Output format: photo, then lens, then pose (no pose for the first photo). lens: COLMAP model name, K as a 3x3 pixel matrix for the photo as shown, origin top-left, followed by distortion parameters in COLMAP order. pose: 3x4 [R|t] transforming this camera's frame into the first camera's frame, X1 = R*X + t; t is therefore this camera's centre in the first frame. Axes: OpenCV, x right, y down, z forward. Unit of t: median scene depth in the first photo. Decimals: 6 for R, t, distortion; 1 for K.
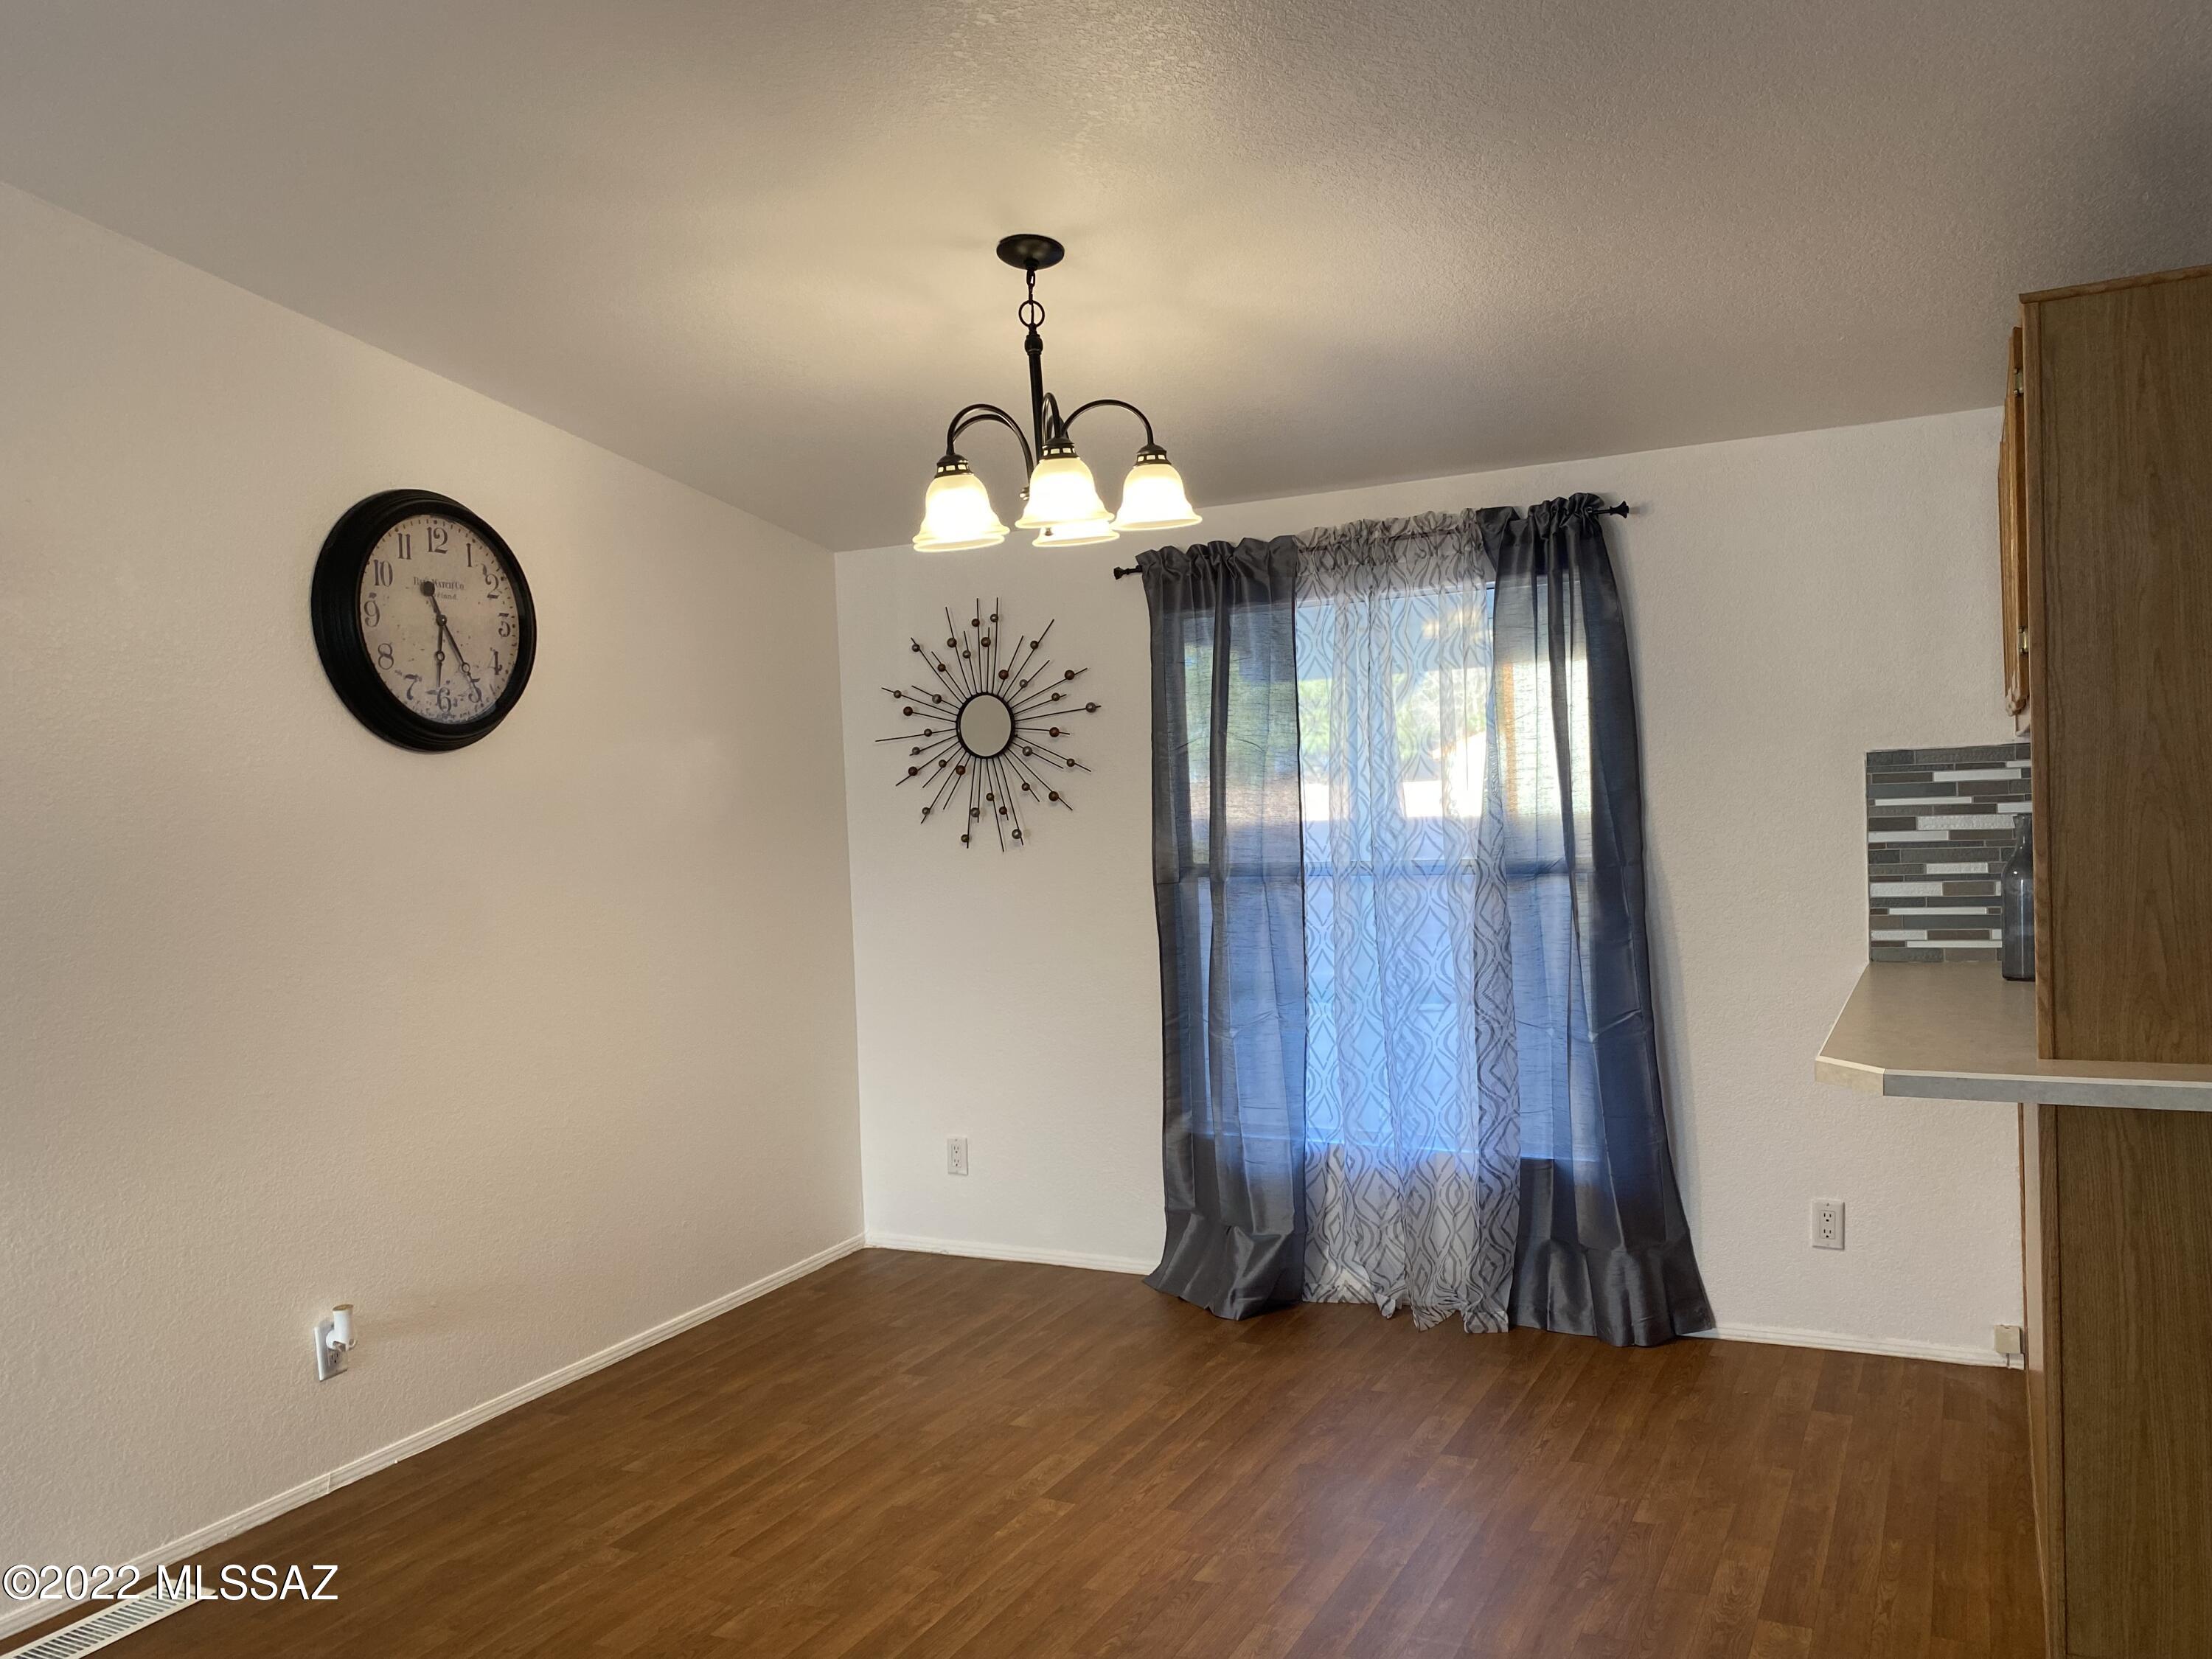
lens RADIAL K [[1688.8, 0, 1100.8], [0, 1688.8, 845.1], [0, 0, 1]] dist [-0.004520, -0.009809]
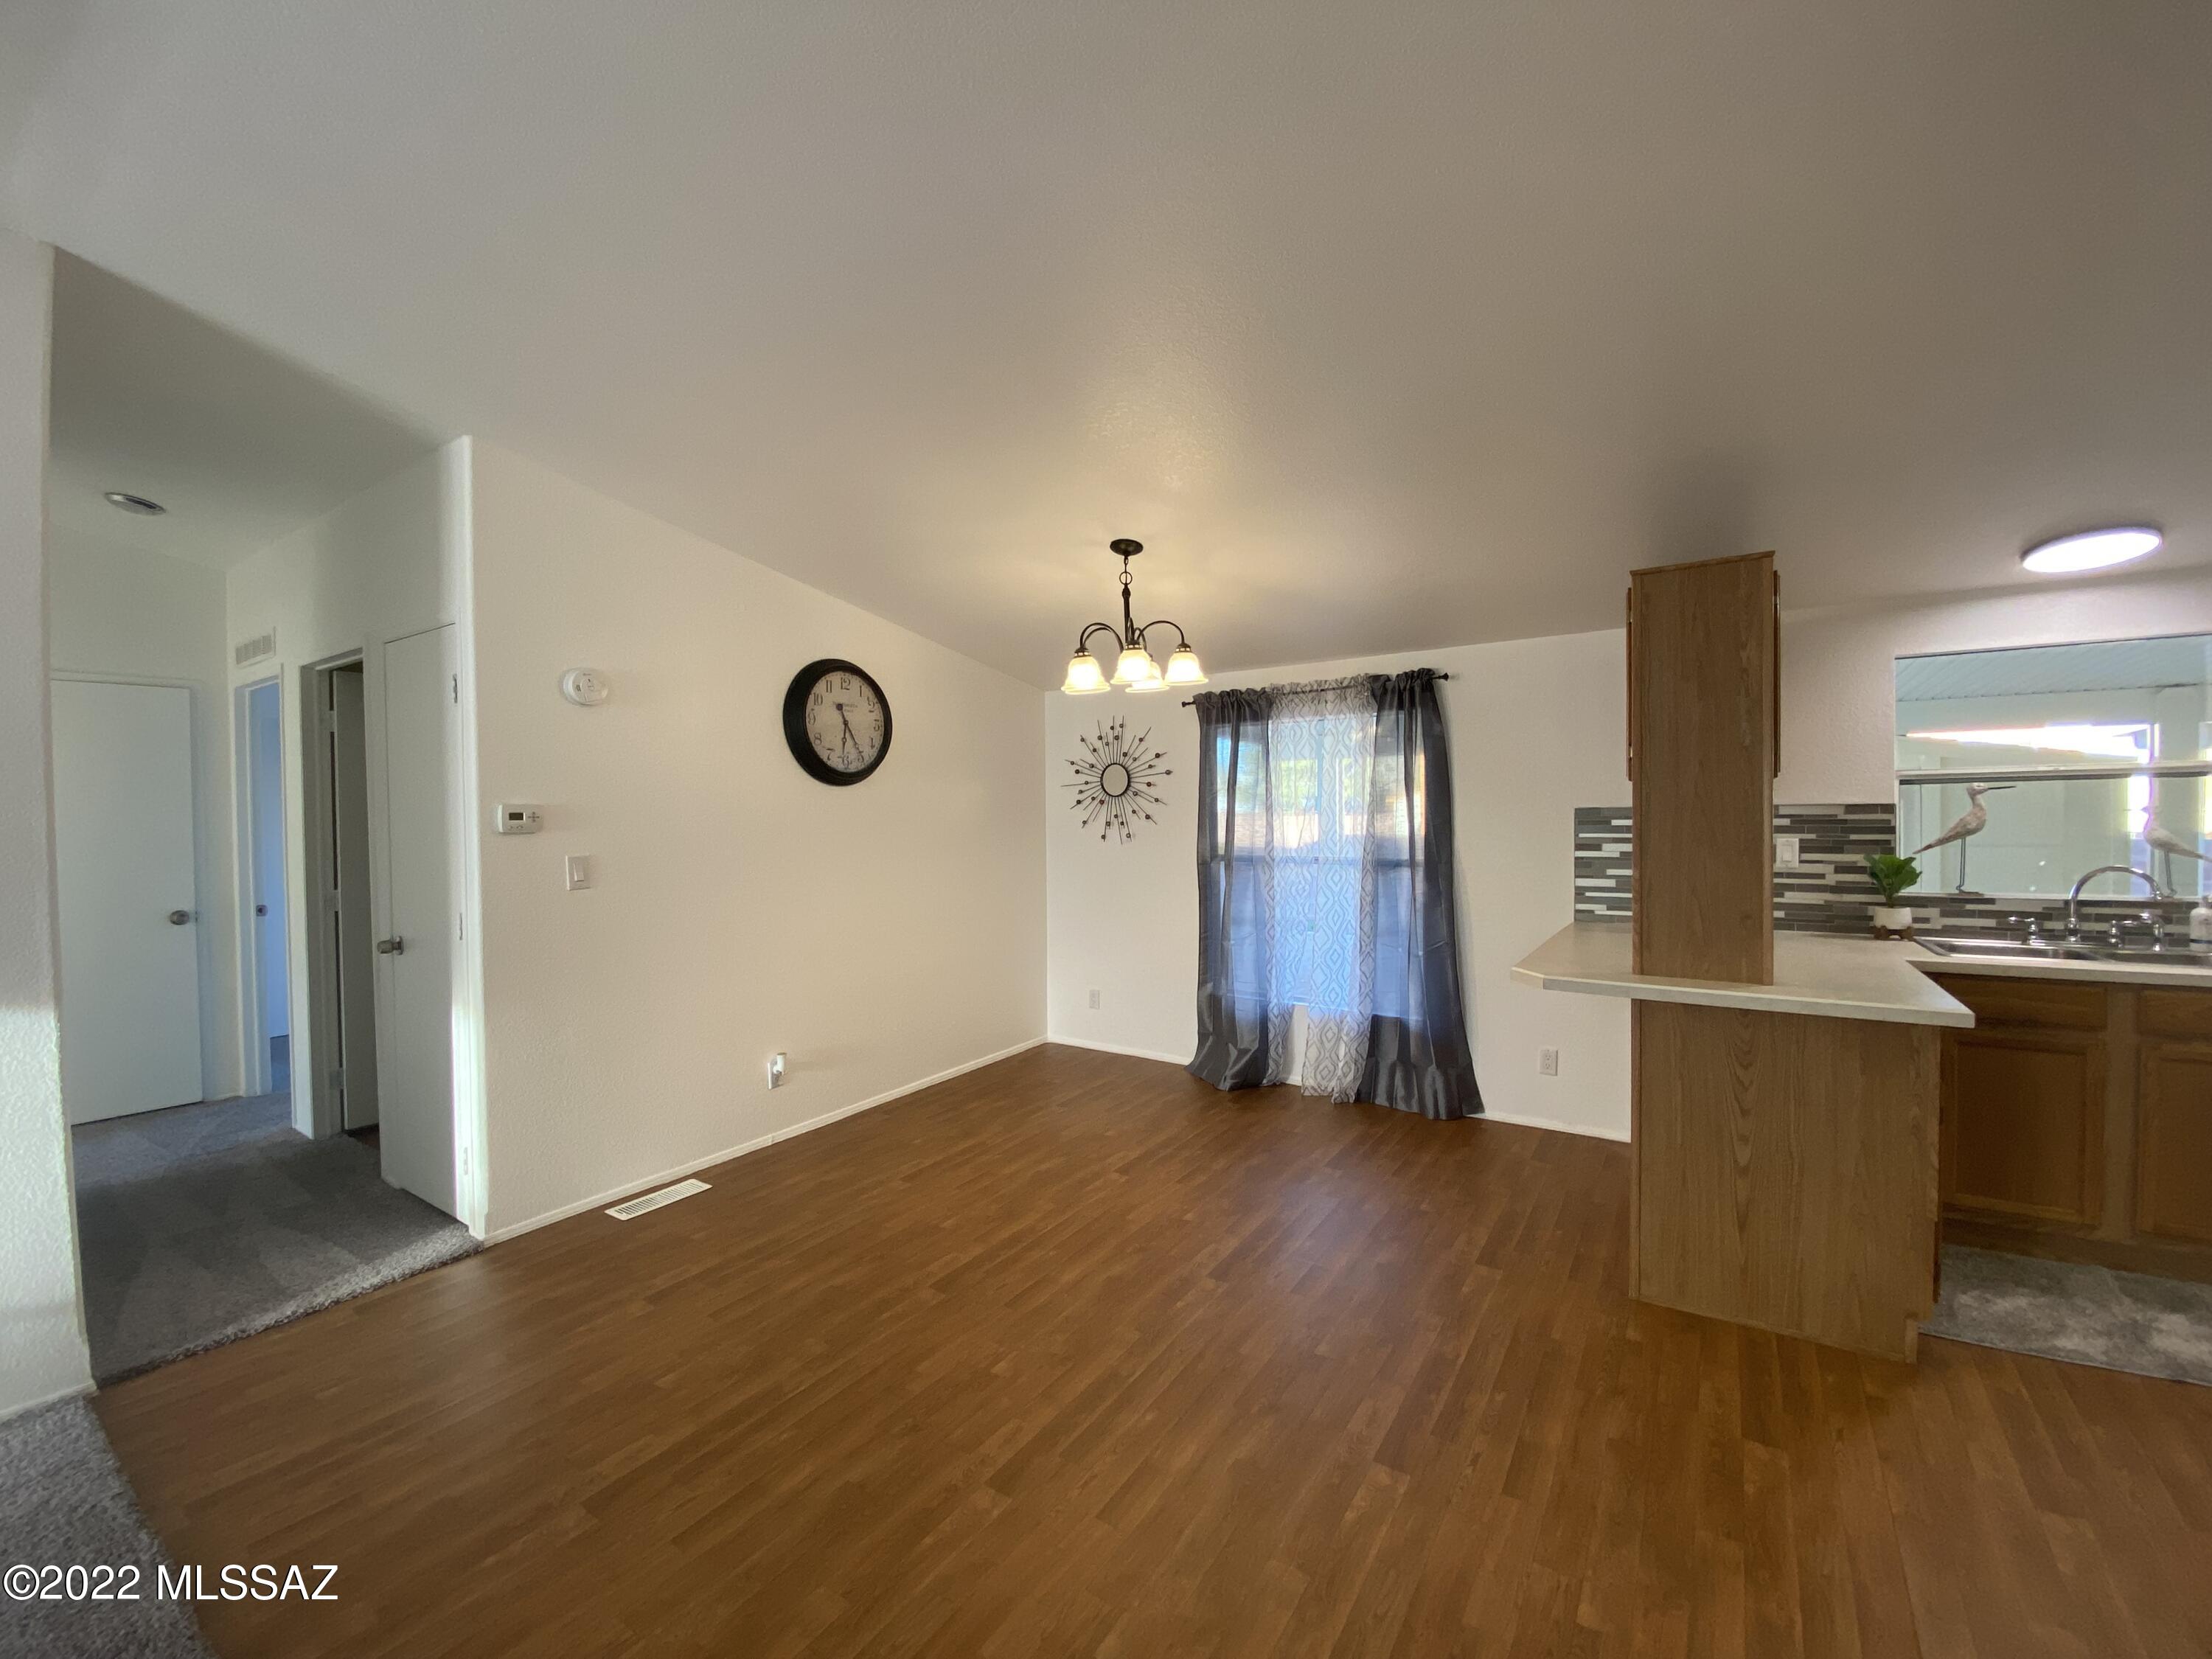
lens RADIAL K [[892.2, 0, 1105.0], [0, 892.2, 820.3], [0, 0, 1]] dist [0.021122, -0.023224]
pose [[0.992511, 0.033048, -0.117599, 0.053075], [-0.035650, 0.999162, -0.020095, -0.002821], [0.116836, 0.024137, 0.992858, -0.041553]]
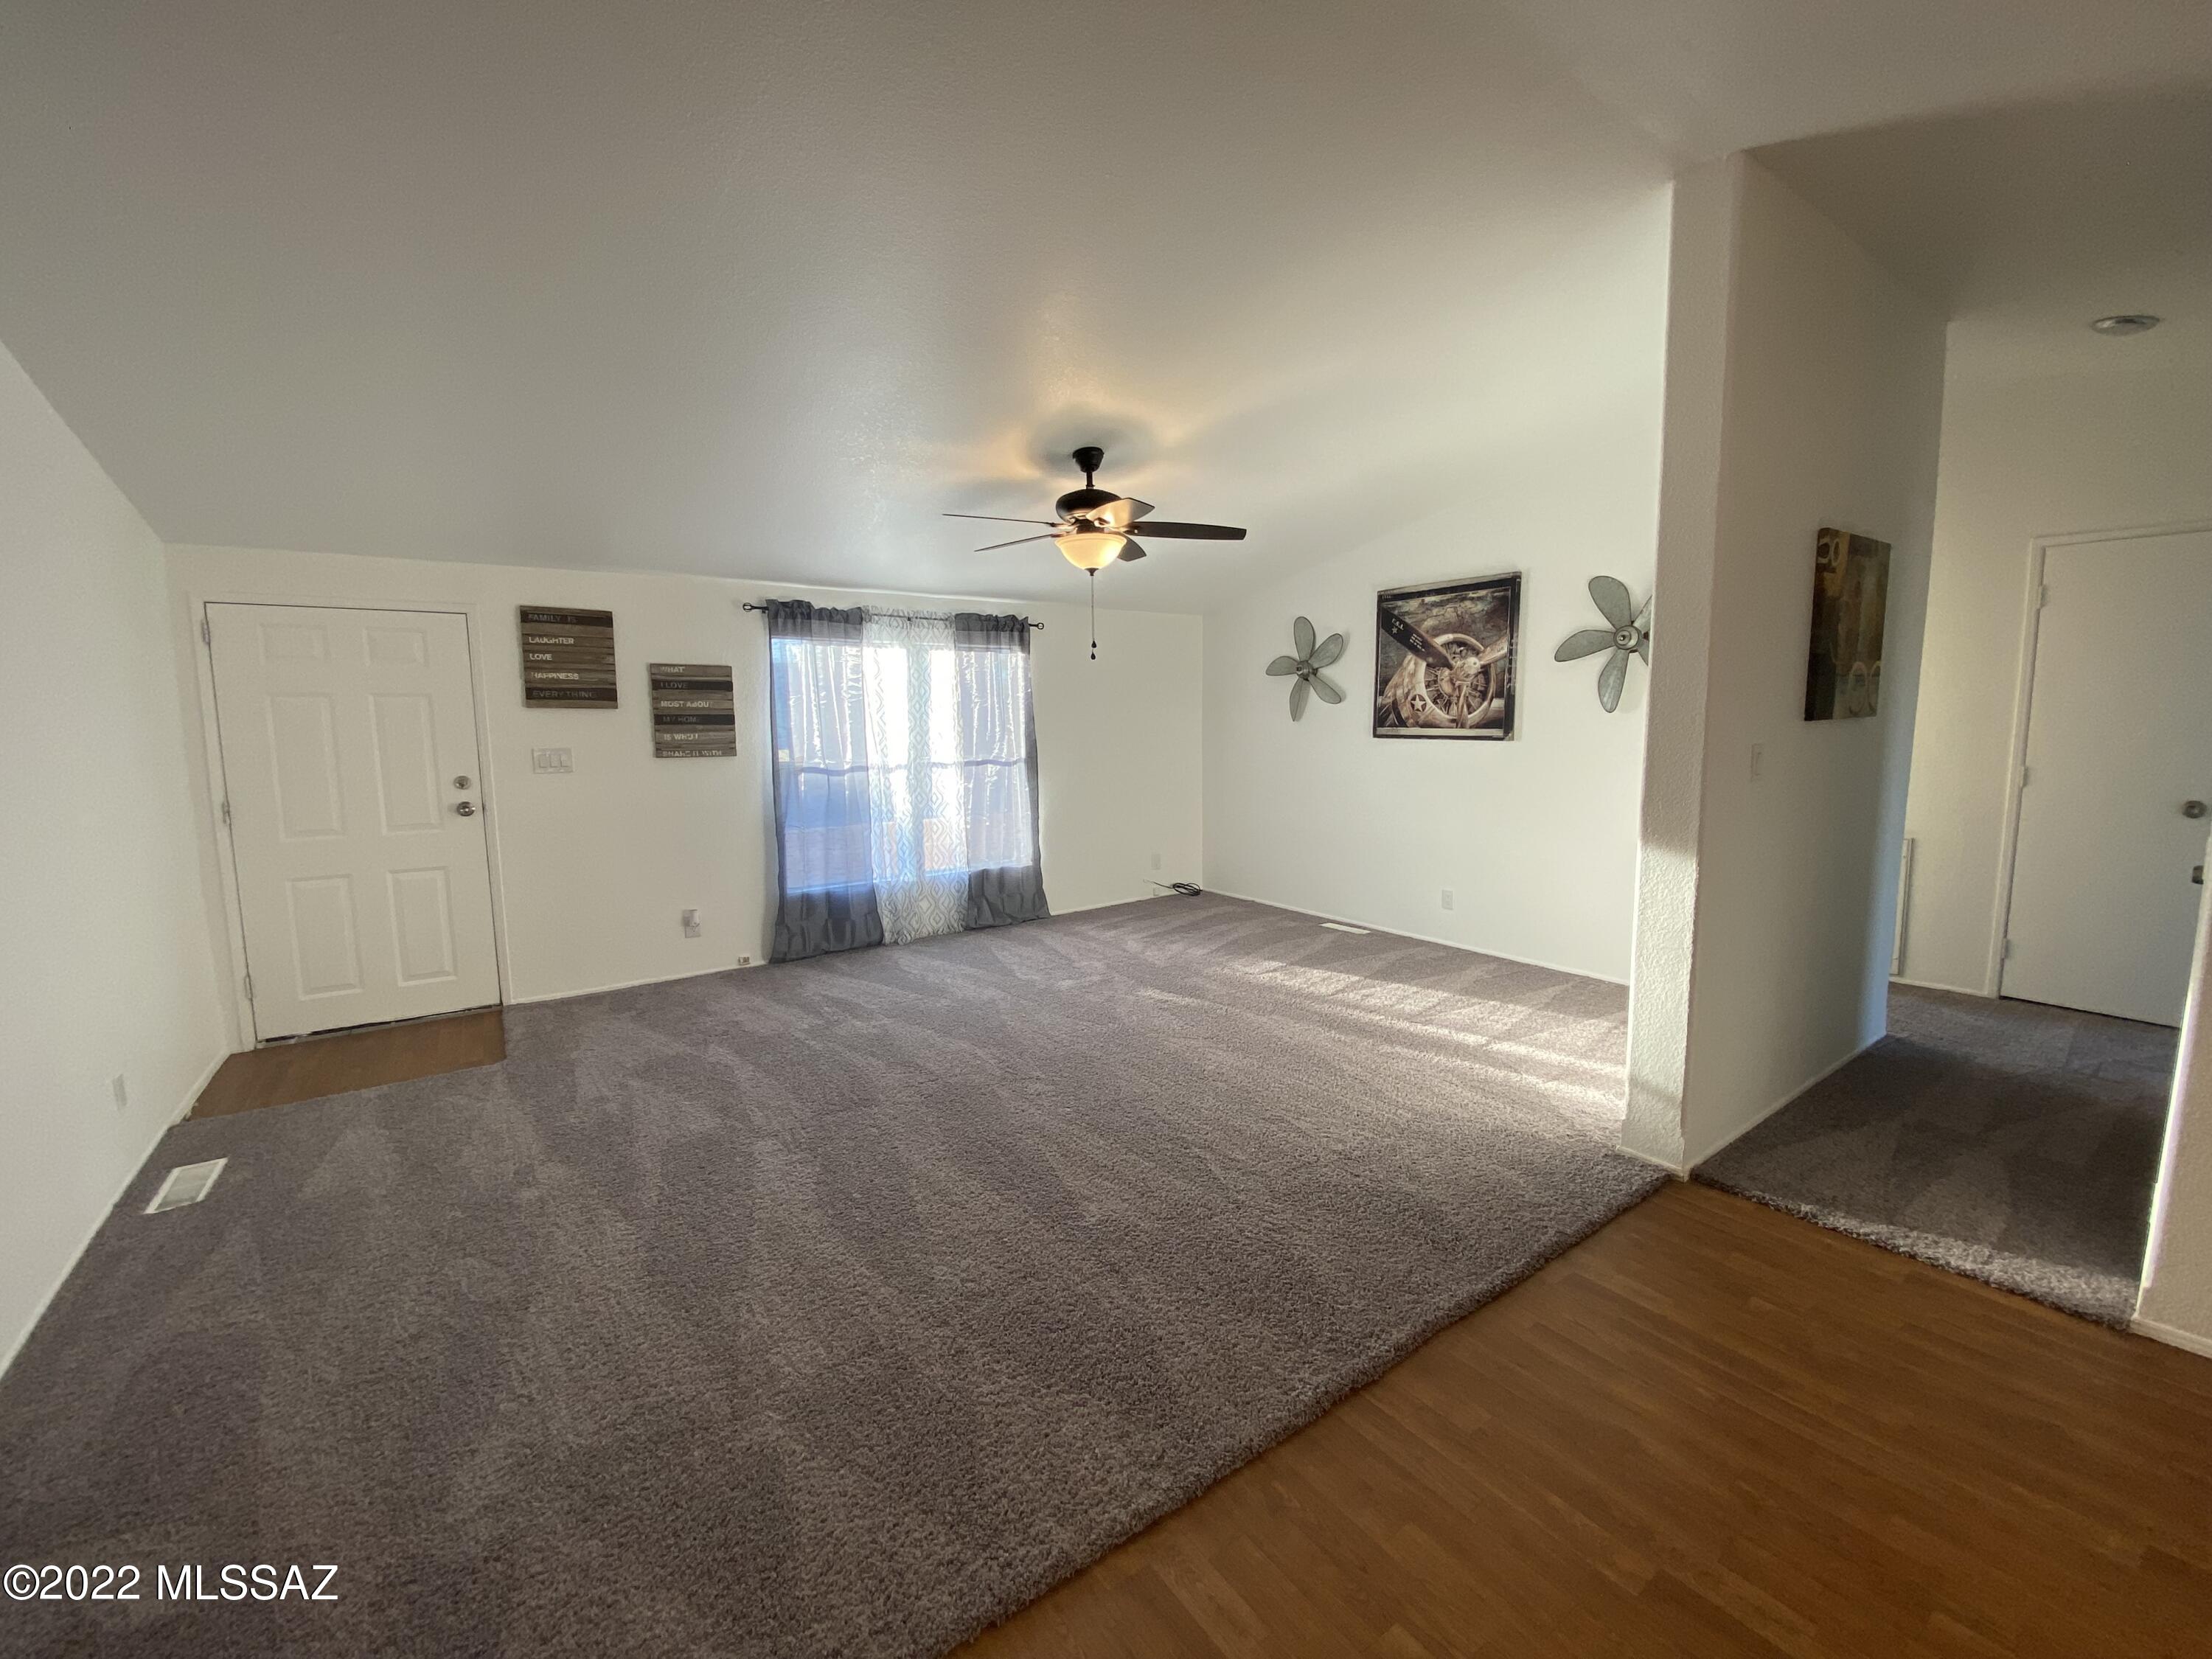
lens RADIAL K [[888.9, 0, 1100.8], [0, 888.9, 824.4], [0, 0, 1]] dist [0.000436, -0.015936]
pose [[-0.492941, 0.154620, -0.856214, 0.101094], [0.008370, 0.984880, 0.173036, -0.008833], [0.870023, 0.078130, -0.486781, 0.294737]]
